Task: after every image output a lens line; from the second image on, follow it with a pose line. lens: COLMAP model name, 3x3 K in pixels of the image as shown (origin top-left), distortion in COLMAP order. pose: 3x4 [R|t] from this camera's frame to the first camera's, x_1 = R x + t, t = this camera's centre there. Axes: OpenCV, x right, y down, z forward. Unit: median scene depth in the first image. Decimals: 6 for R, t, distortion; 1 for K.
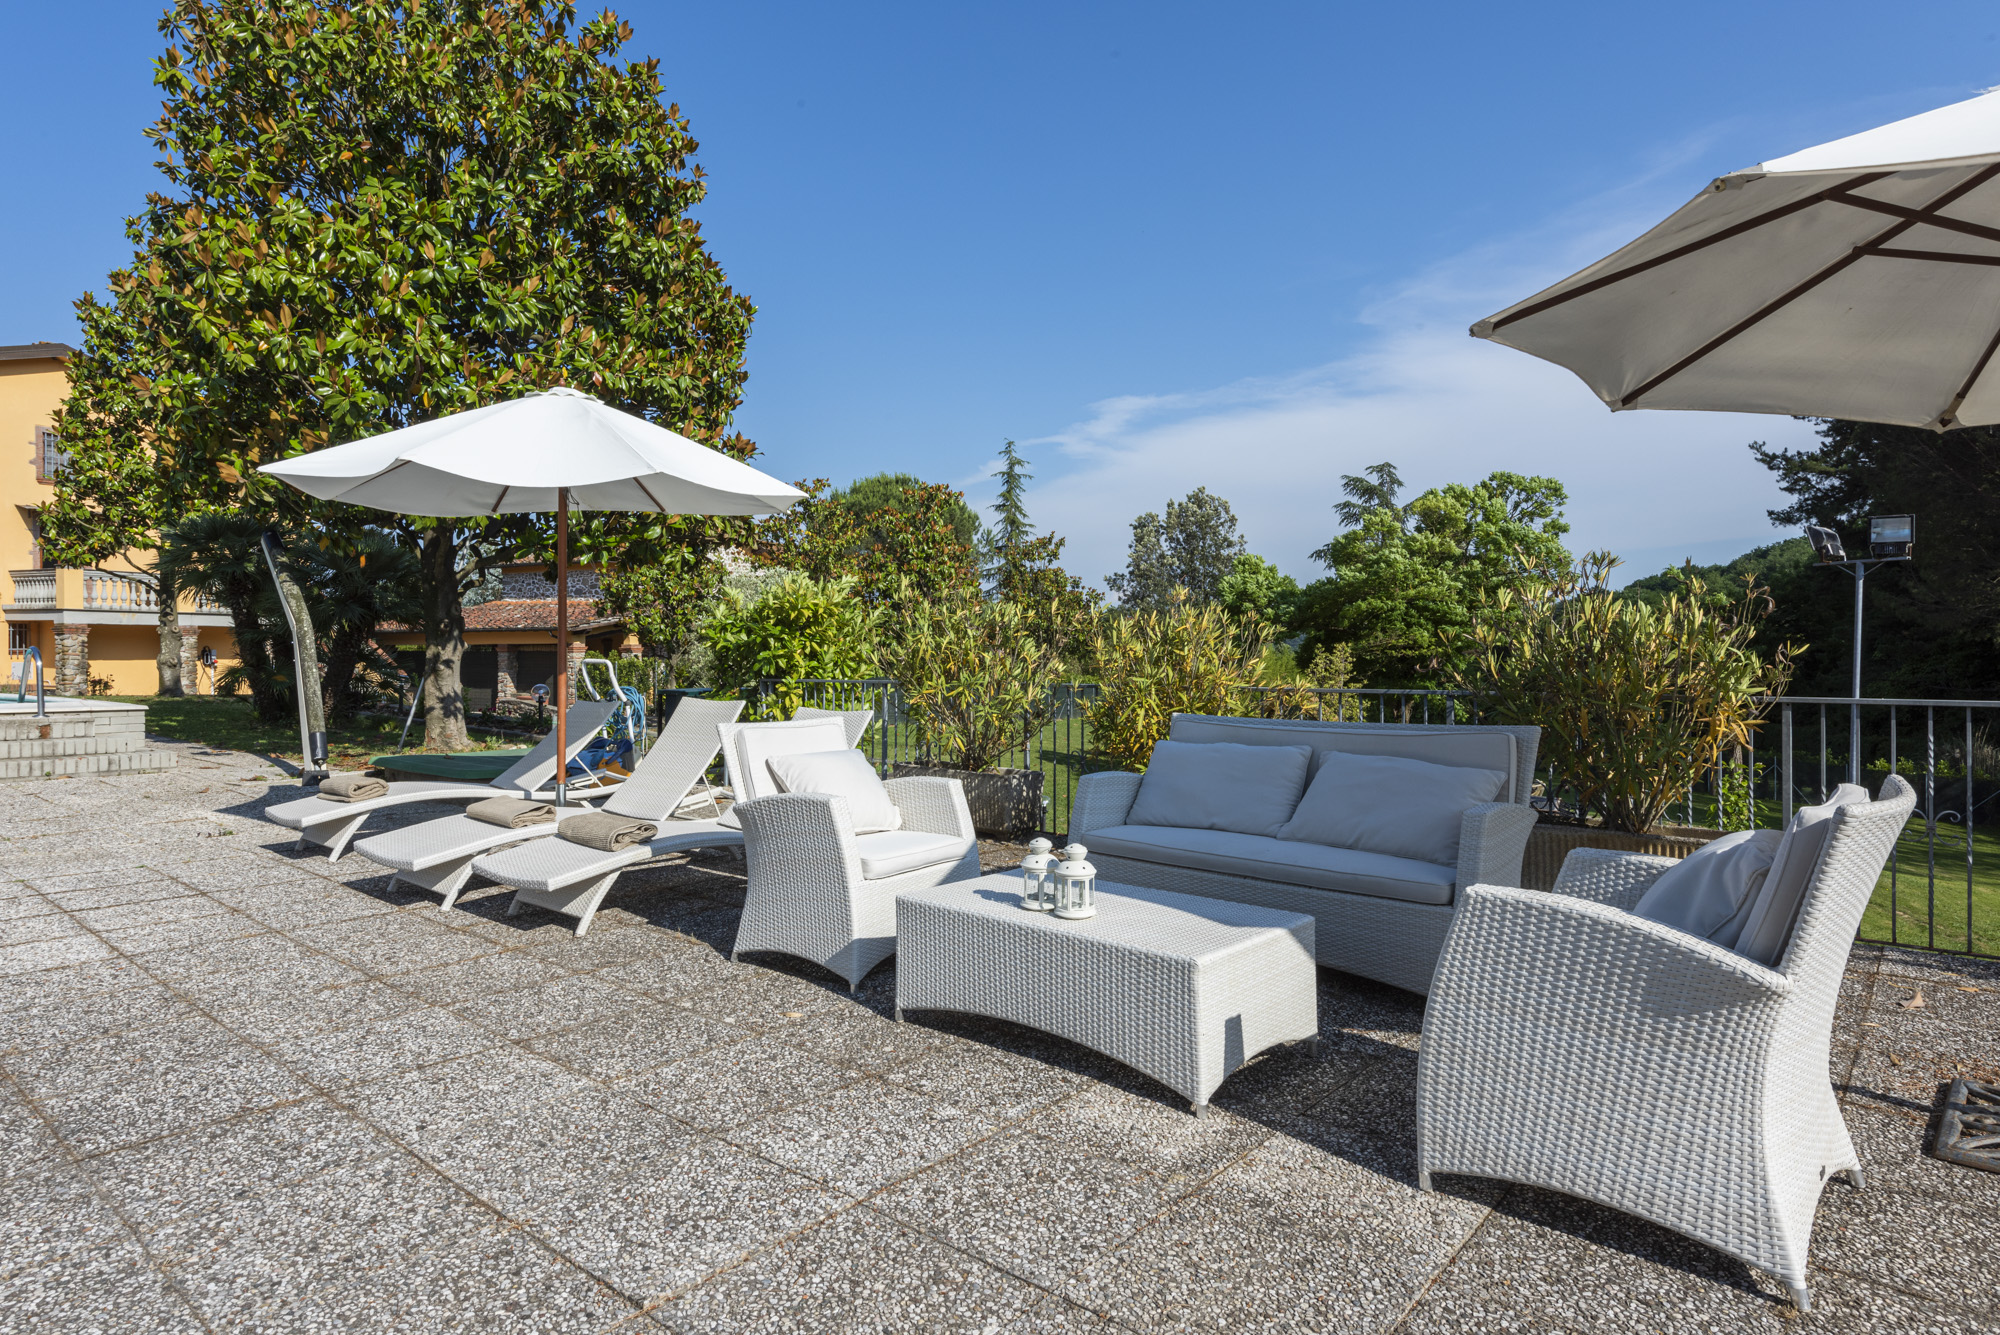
lens RADIAL K [[1062.6, 0, 984.6], [0, 1062.6, 667.9], [0, 0, 1]] dist [-0.027025, -0.000725]
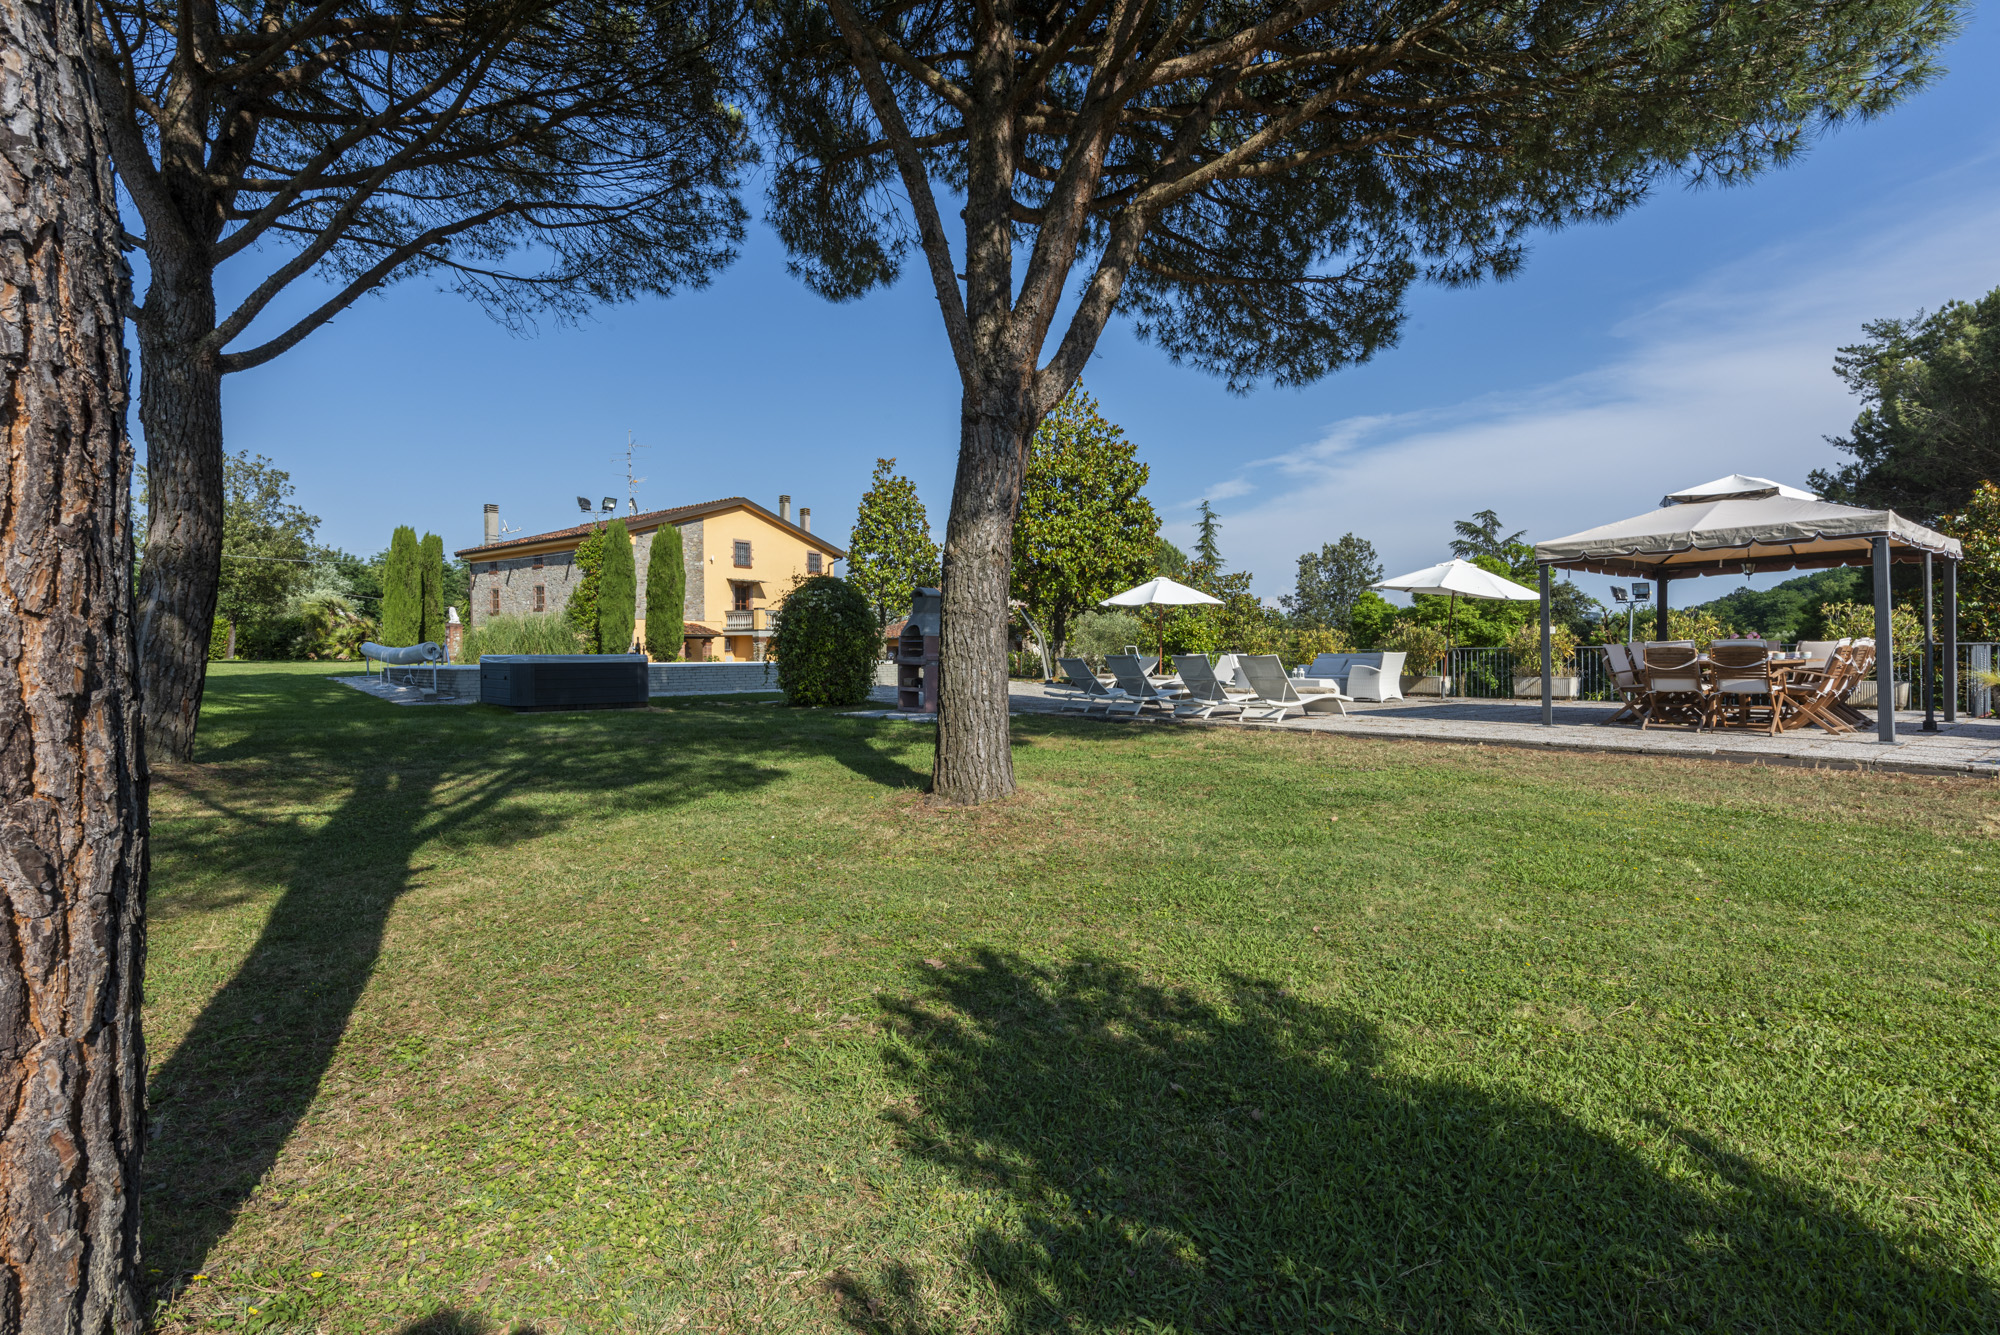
lens RADIAL K [[923.2, 0, 987.3], [0, 923.2, 662.2], [0, 0, 1]] dist [0.021359, -0.000679]
pose [[0.982547, -0.005694, -0.185928, -0.045536], [0.004788, 0.999974, -0.005320, 0.009140], [0.185954, 0.004337, 0.982549, -0.333042]]
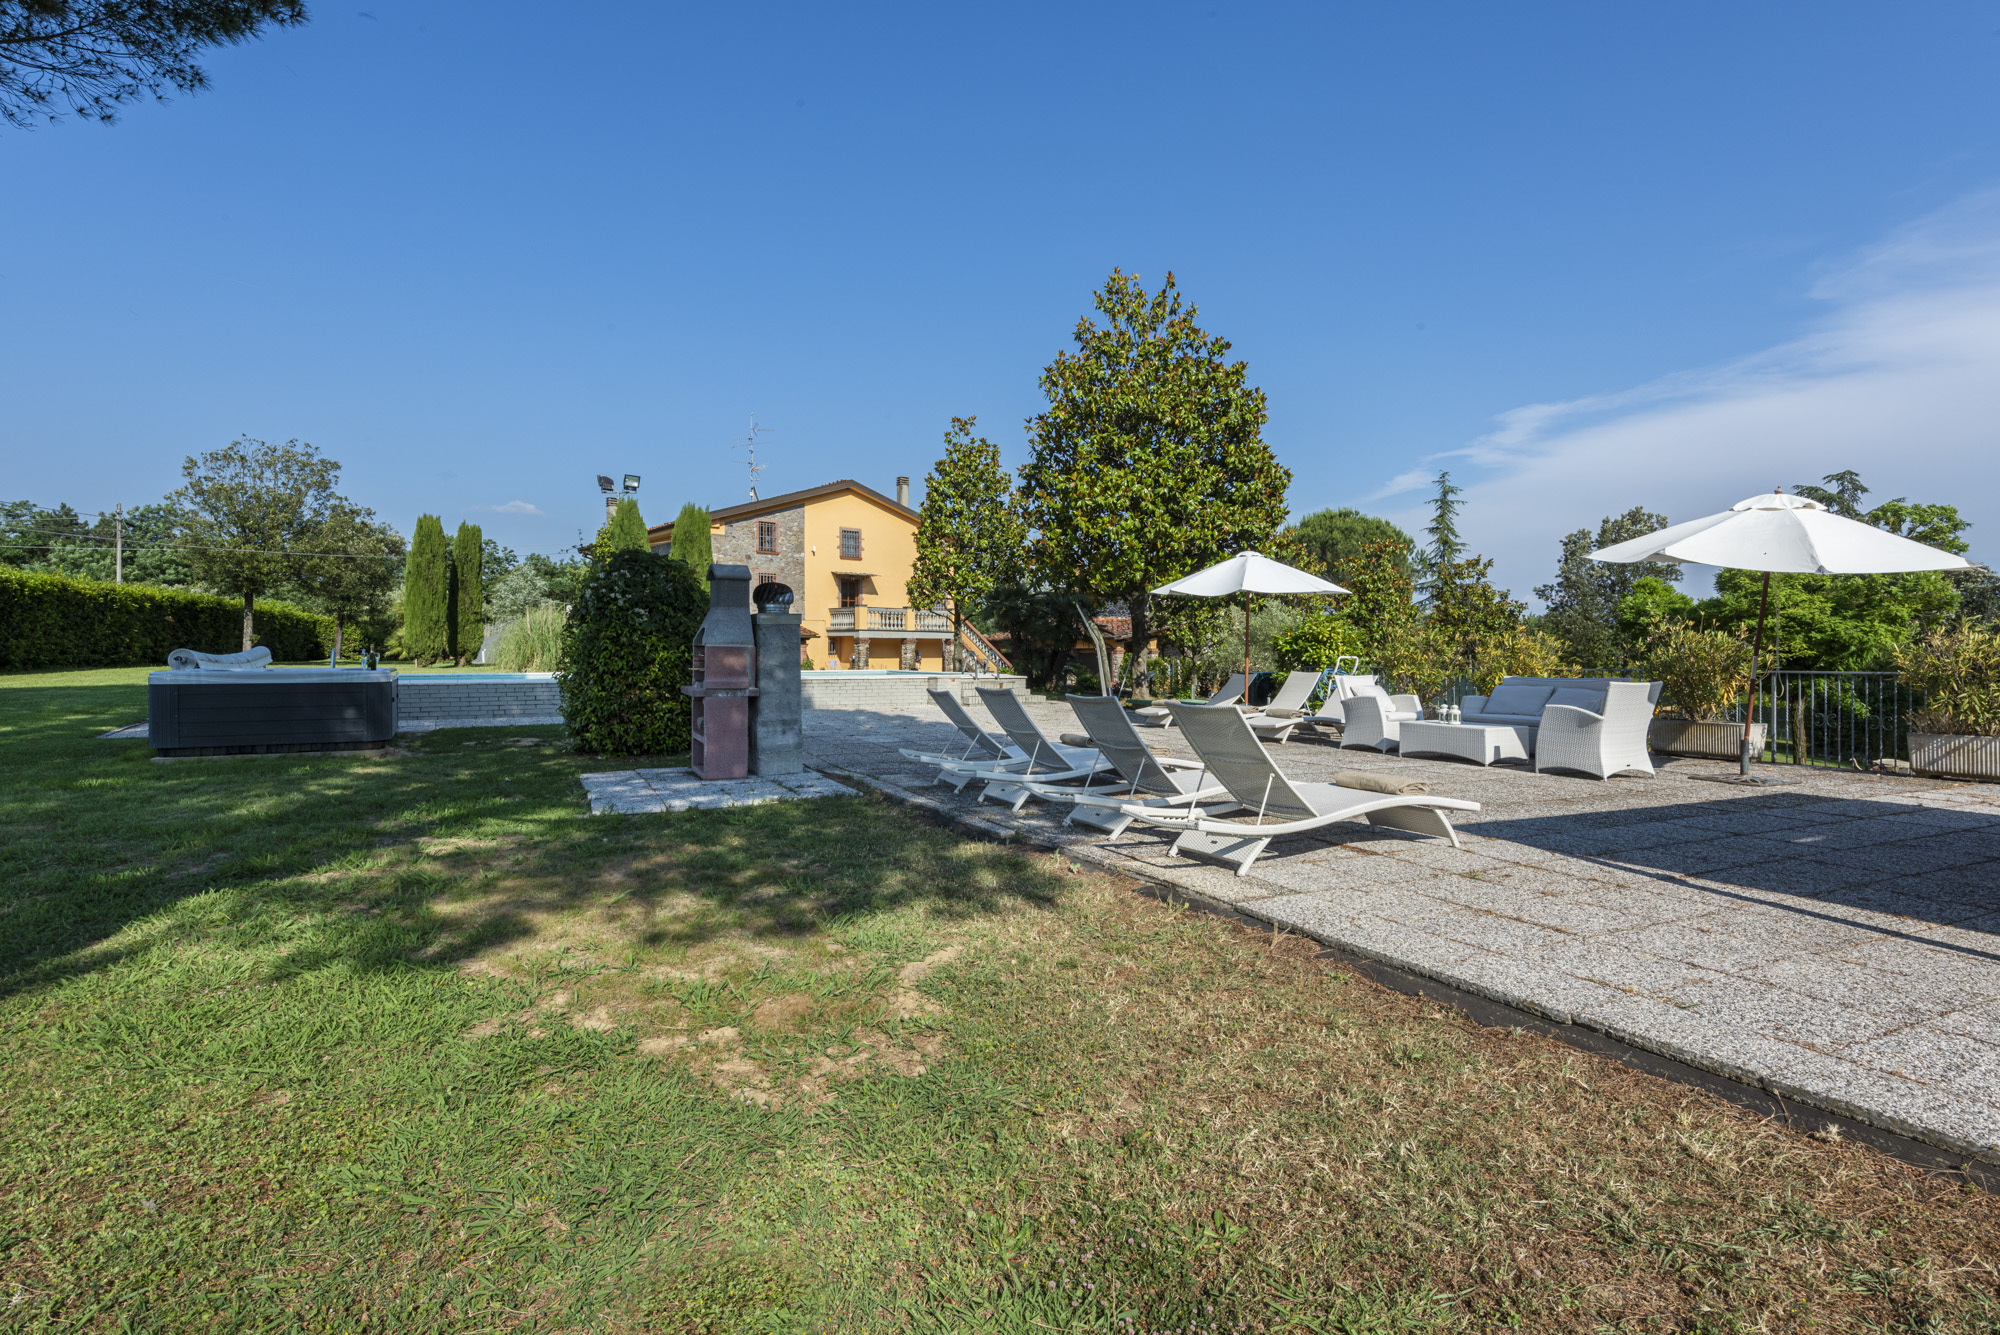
lens RADIAL K [[955.3, 0, 992.8], [0, 955.3, 661.8], [0, 0, 1]] dist [0.012969, -0.001572]
pose [[0.914744, 0.003240, -0.404020, -0.002715], [-0.005945, 0.999968, -0.005441, 0.002992], [0.403989, 0.007379, 0.914734, -0.195949]]
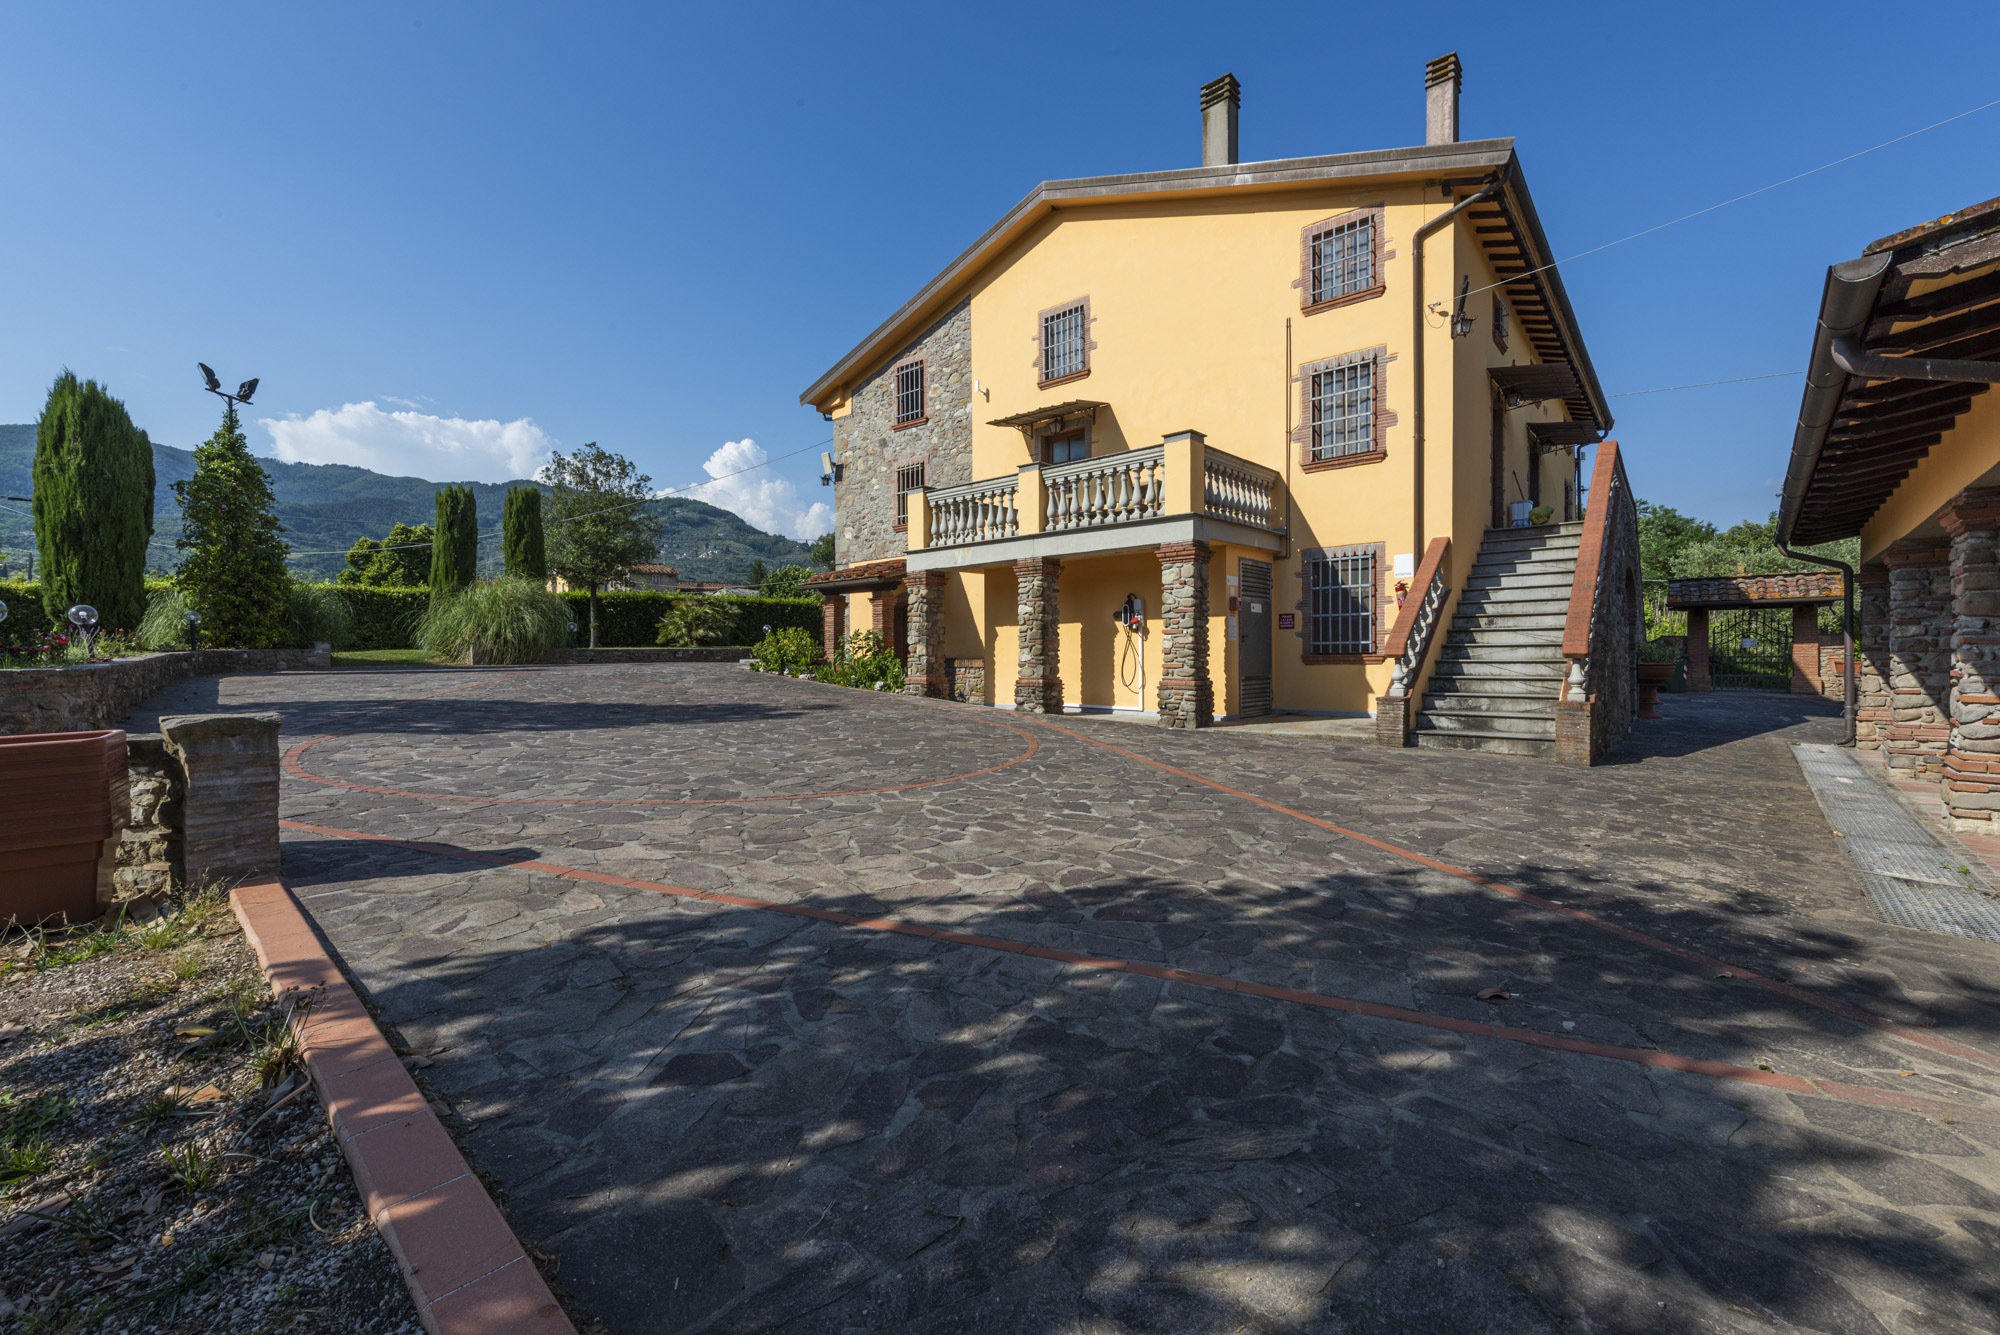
lens RADIAL K [[816.3, 0, 994.2], [0, 816.3, 656.6], [0, 0, 1]] dist [0.007970, 0.000101]
pose [[-0.249535, 0.001584, -0.968364, -0.162939], [-0.003745, 0.999990, 0.002601, 0.006293], [0.968358, 0.004275, -0.249527, 0.546594]]
